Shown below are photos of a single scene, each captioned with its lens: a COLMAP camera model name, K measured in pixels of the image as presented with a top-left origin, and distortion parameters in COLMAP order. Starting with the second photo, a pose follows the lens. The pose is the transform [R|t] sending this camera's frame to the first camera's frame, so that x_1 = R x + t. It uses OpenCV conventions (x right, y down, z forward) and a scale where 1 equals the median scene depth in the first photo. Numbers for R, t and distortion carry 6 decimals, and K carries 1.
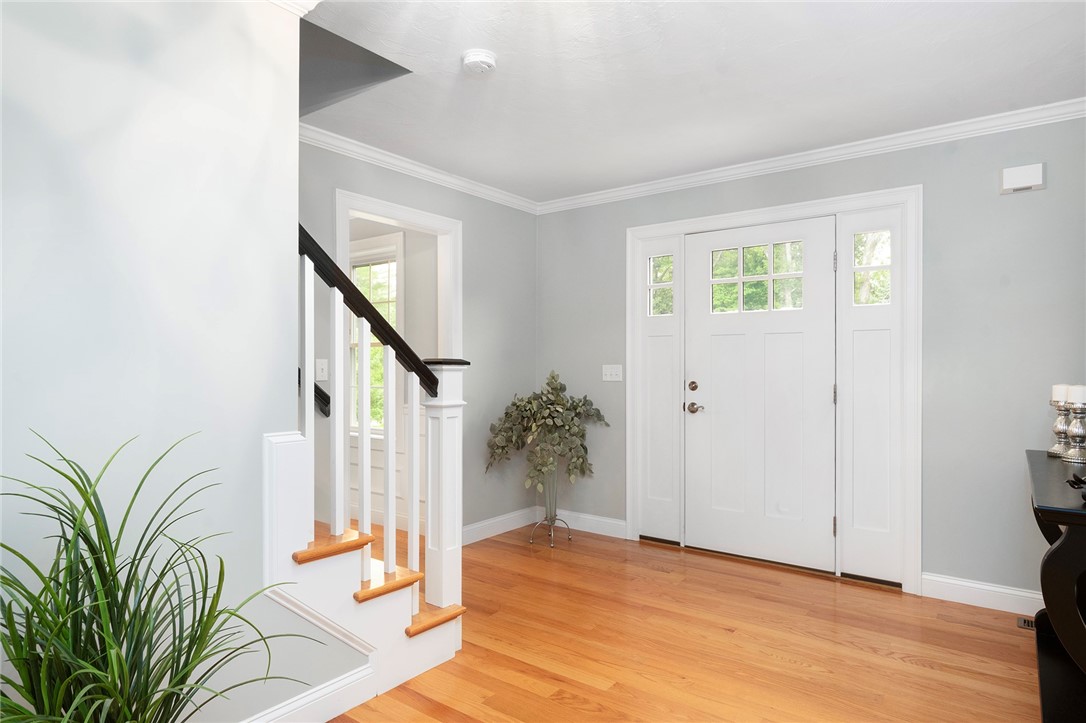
lens RADIAL K [[633.0, 0, 538.3], [0, 633.0, 368.7], [0, 0, 1]] dist [0.038243, 0.001800]
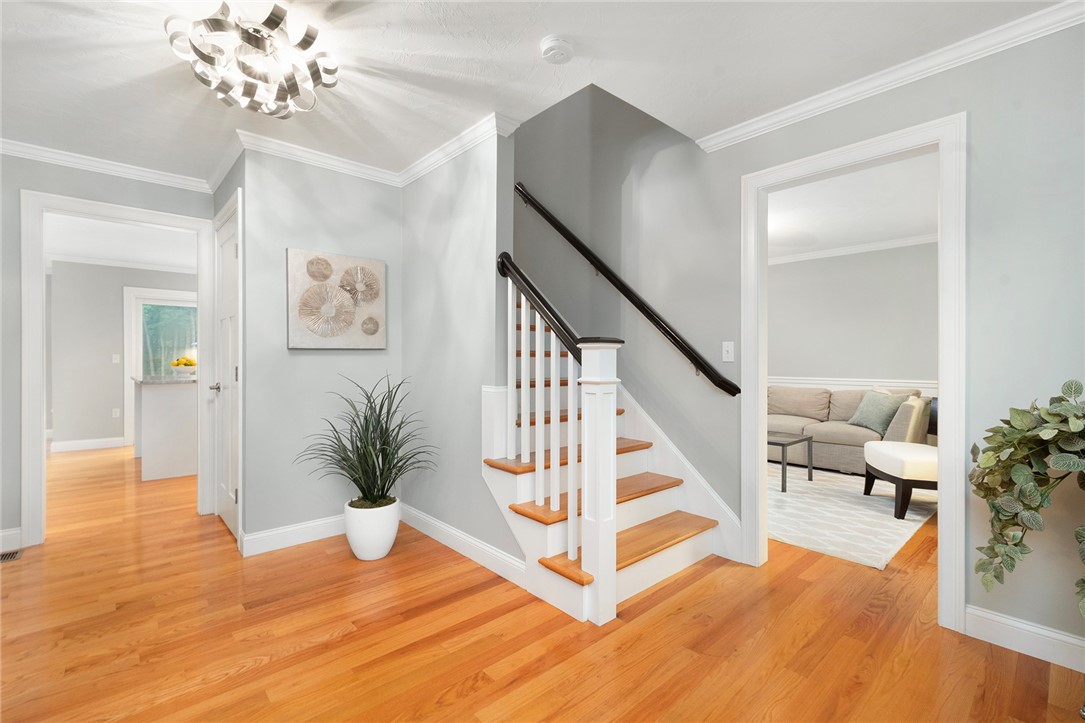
lens RADIAL K [[496.3, 0, 569.8], [0, 496.3, 354.6], [0, 0, 1]] dist [0.009870, -0.001132]
pose [[-0.166281, -0.000435, -0.986078, 0.690344], [-0.000167, 1.000000, -0.000413, 0.012580], [0.986078, 0.000096, -0.166281, 1.136913]]
